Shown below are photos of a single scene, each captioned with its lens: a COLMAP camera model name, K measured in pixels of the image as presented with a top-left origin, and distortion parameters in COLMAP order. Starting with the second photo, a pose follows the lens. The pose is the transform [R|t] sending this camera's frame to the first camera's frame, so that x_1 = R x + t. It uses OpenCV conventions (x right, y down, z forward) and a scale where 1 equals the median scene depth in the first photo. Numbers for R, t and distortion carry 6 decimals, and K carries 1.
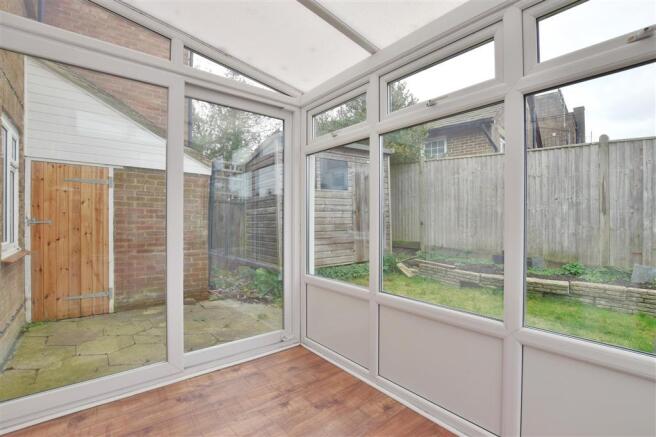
lens RADIAL K [[291.7, 0, 302.3], [0, 291.7, 218.6], [0, 0, 1]] dist [-0.035354, 0.008217]
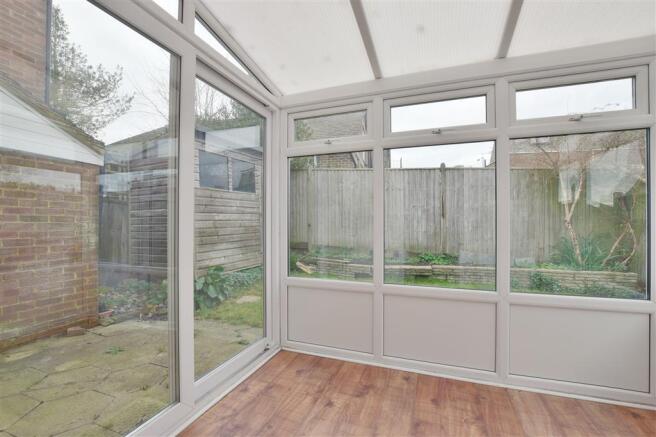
lens RADIAL K [[291.7, 0, 302.3], [0, 291.7, 218.6], [0, 0, 1]] dist [-0.035354, 0.008217]
pose [[0.866982, 0.003085, 0.498330, -0.326693], [0.001395, 0.999962, -0.008618, 0.000497], [-0.498337, 0.008166, 0.866945, 0.082290]]
